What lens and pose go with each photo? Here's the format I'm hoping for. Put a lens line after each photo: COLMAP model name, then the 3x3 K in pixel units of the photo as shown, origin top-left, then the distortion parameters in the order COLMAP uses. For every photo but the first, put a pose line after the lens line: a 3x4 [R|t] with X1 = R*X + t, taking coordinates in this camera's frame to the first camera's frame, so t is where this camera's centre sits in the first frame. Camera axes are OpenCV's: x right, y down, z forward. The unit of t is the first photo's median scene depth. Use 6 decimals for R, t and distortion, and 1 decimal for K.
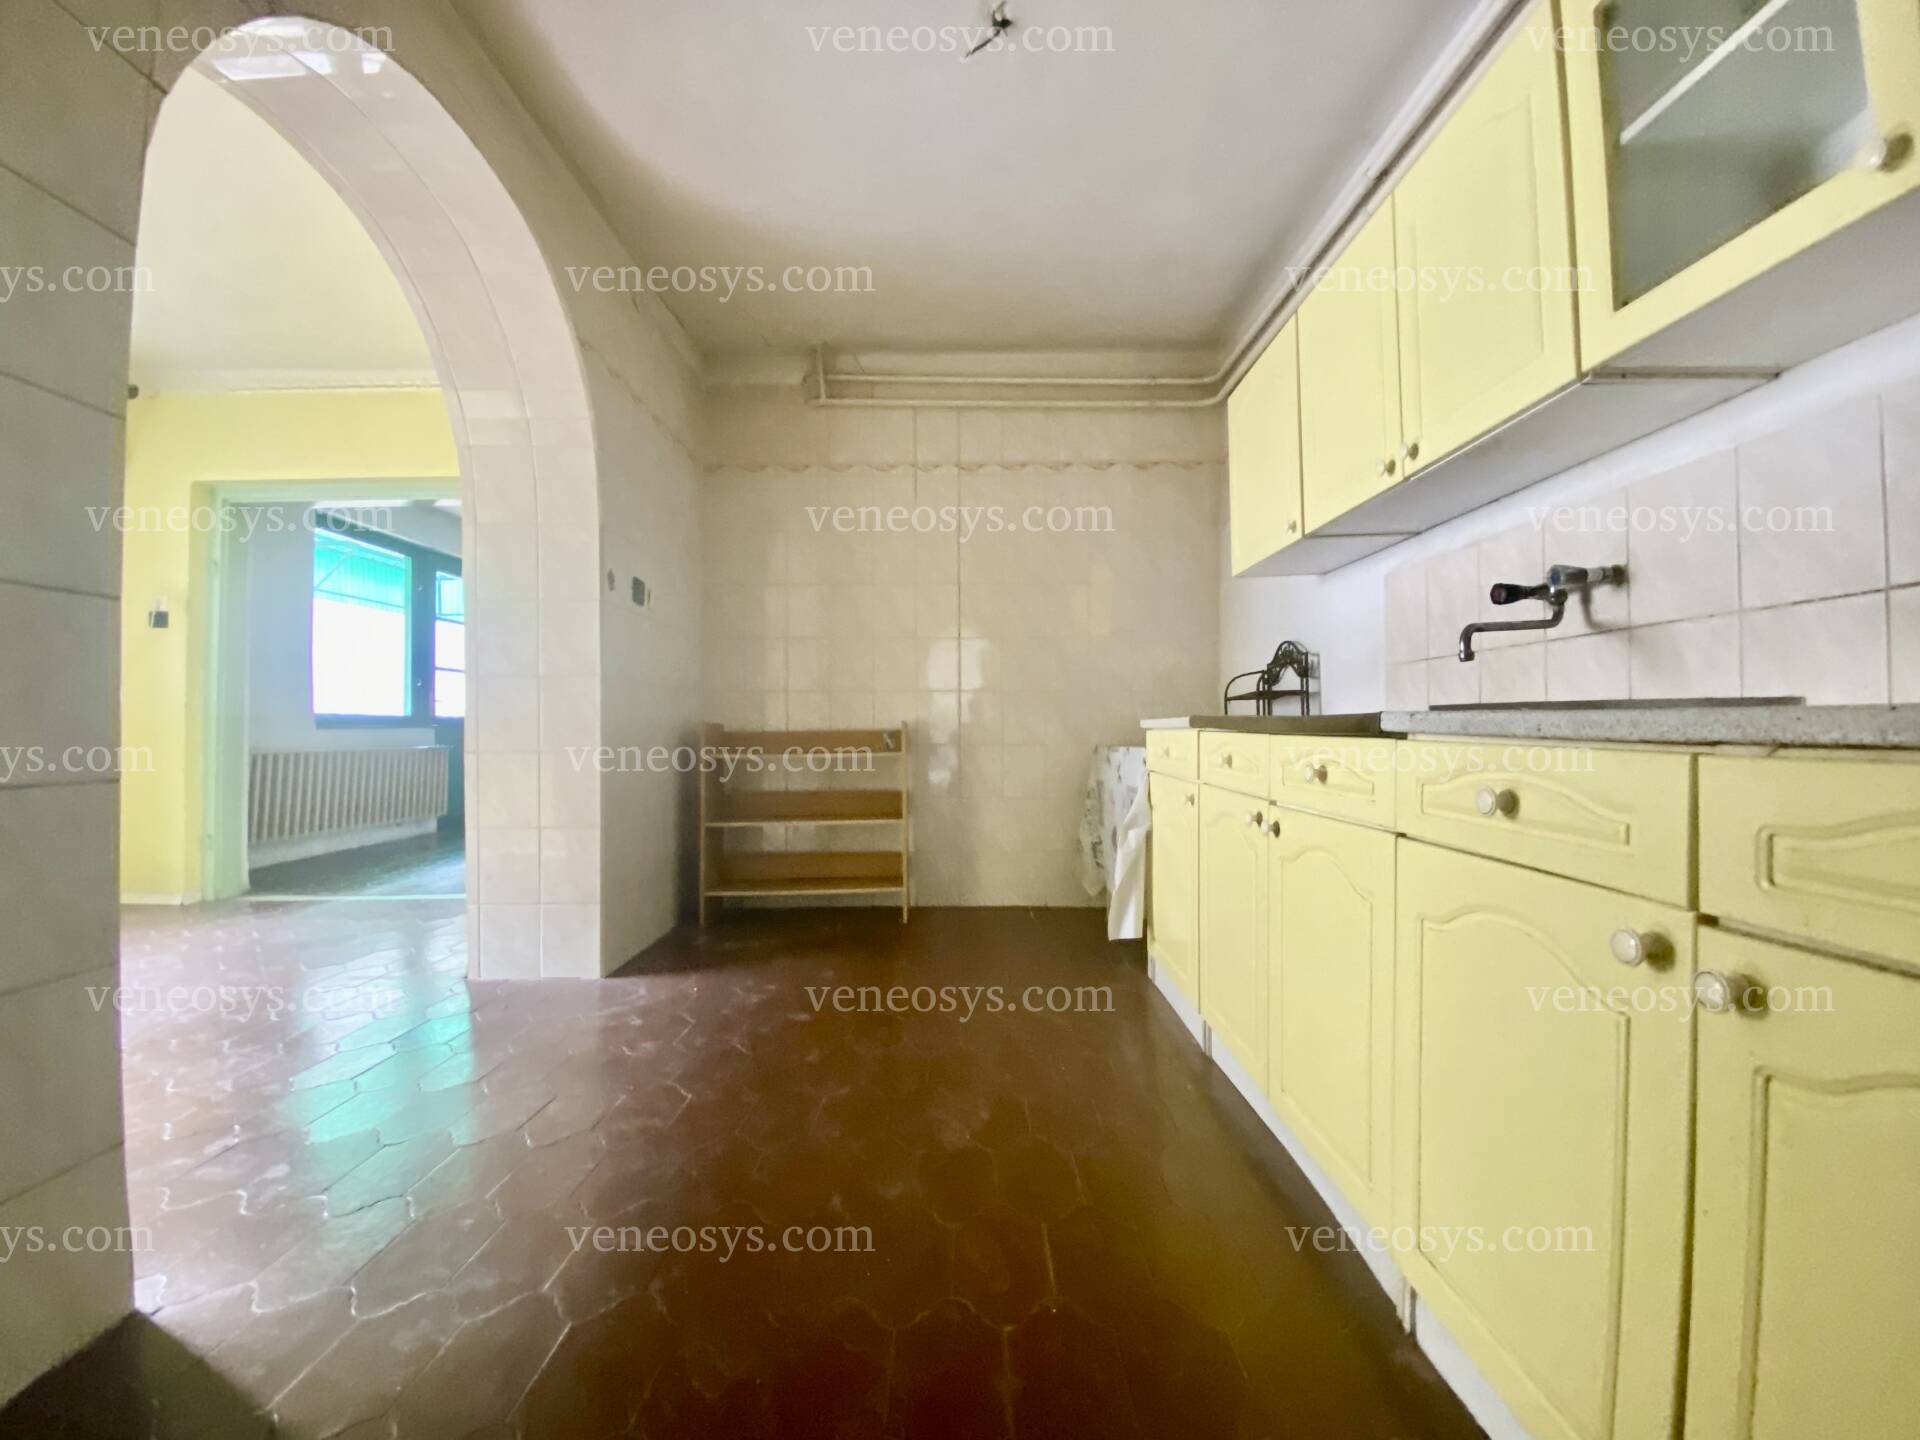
lens RADIAL K [[772.8, 0, 960.1], [0, 772.8, 727.2], [0, 0, 1]] dist [0.016312, -0.019173]
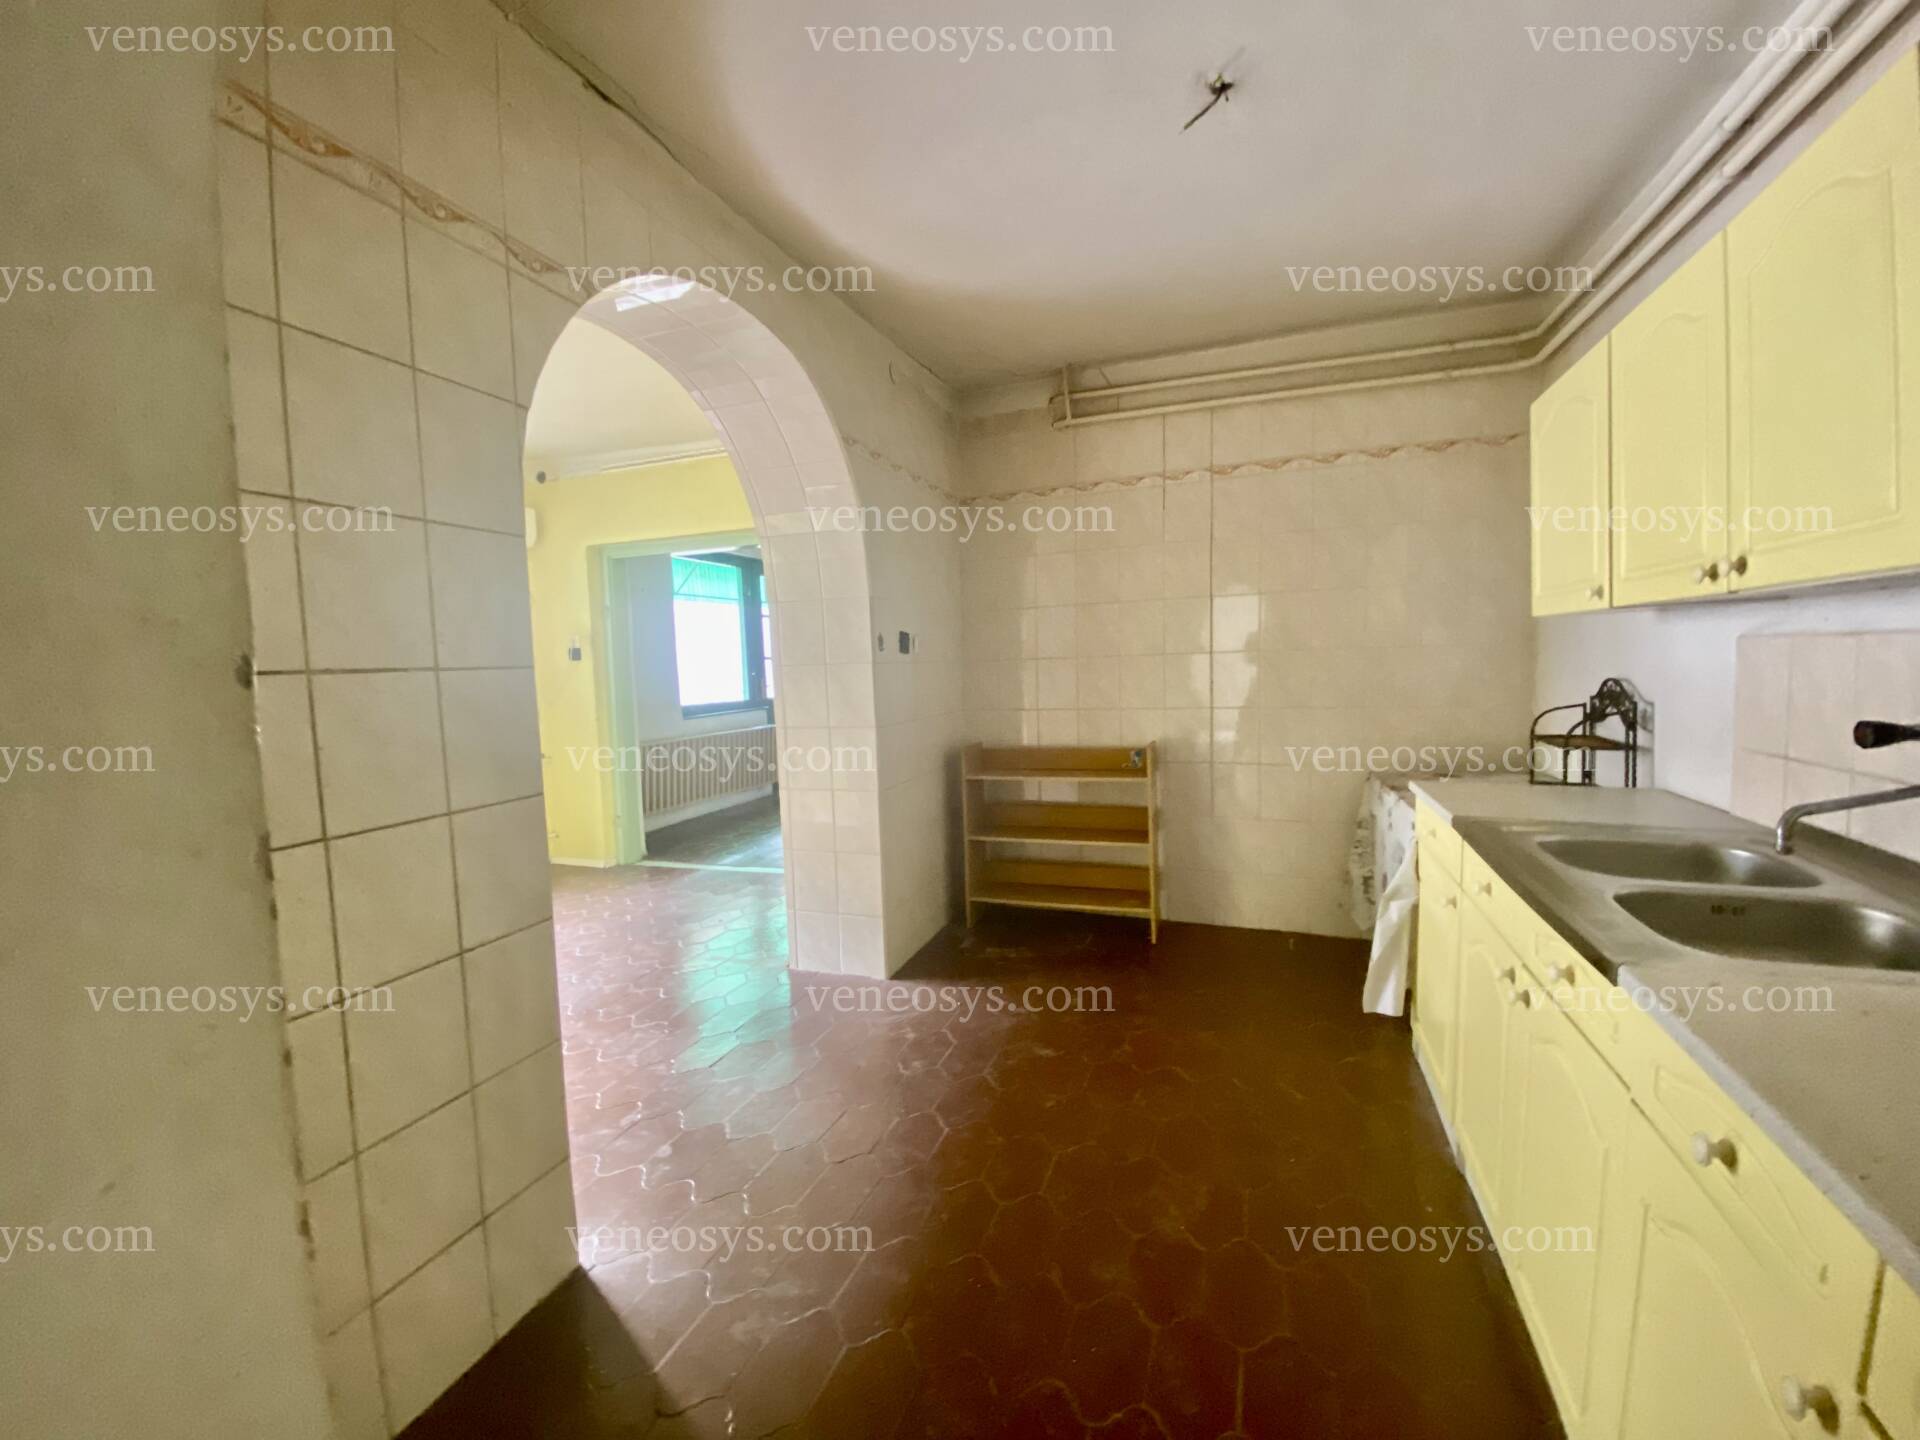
lens RADIAL K [[776.7, 0, 960.0], [0, 776.7, 720.0], [0, 0, 1]] dist [0.026402, -0.019936]
pose [[0.936228, -0.000938, -0.351391, 0.054801], [0.031992, 0.996071, 0.082579, -0.147182], [0.349933, -0.088554, 0.932580, -0.032122]]
